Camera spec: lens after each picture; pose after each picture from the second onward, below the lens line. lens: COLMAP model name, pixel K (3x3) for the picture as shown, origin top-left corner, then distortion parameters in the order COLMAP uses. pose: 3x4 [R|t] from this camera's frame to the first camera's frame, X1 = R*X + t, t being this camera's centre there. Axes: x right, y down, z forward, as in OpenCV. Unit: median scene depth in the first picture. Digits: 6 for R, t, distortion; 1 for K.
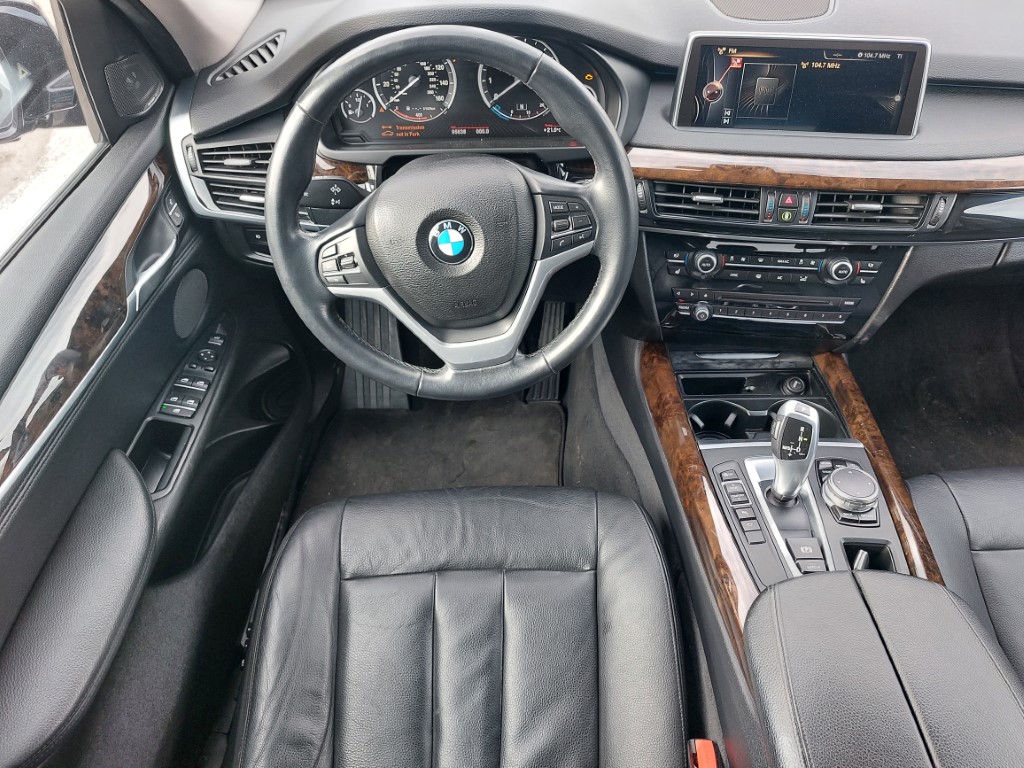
lens RADIAL K [[737.6, 0, 506.2], [0, 737.6, 383.8], [0, 0, 1]] dist [0.055994, -0.055590]
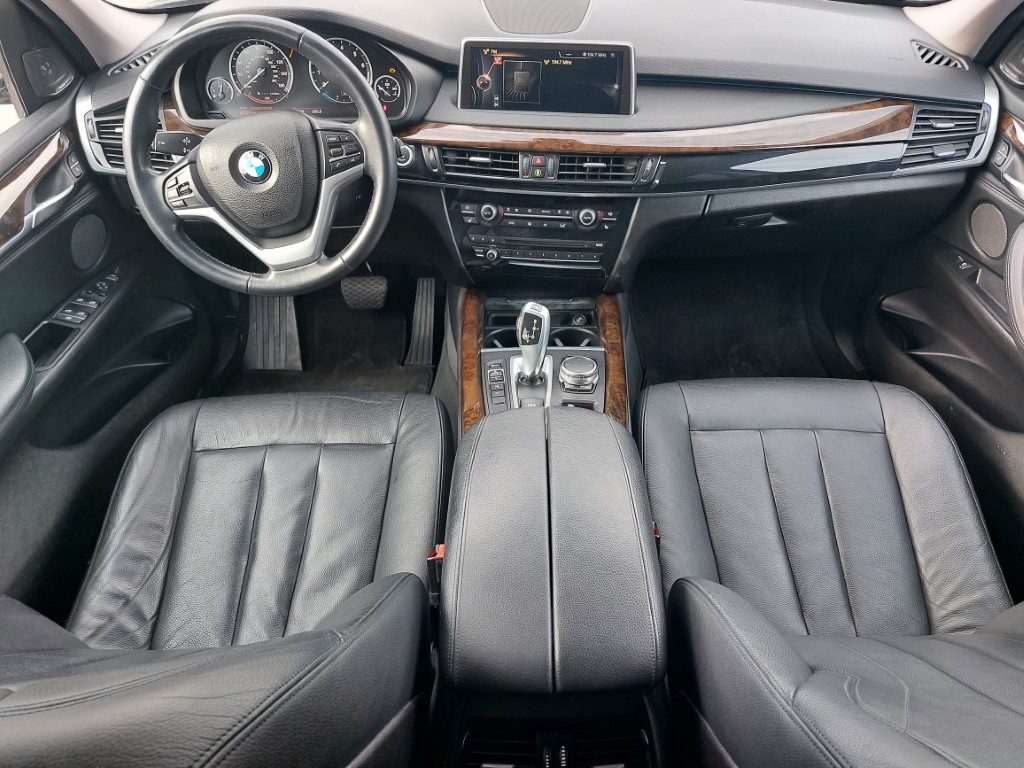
lens RADIAL K [[737.6, 0, 509.6], [0, 737.6, 385.1], [0, 0, 1]] dist [0.055994, -0.055590]
pose [[0.999978, 0.005276, 0.003977, 0.318955], [-0.004887, 0.995728, -0.092211, 0.271806], [-0.004446, 0.092189, 0.995732, -0.279785]]
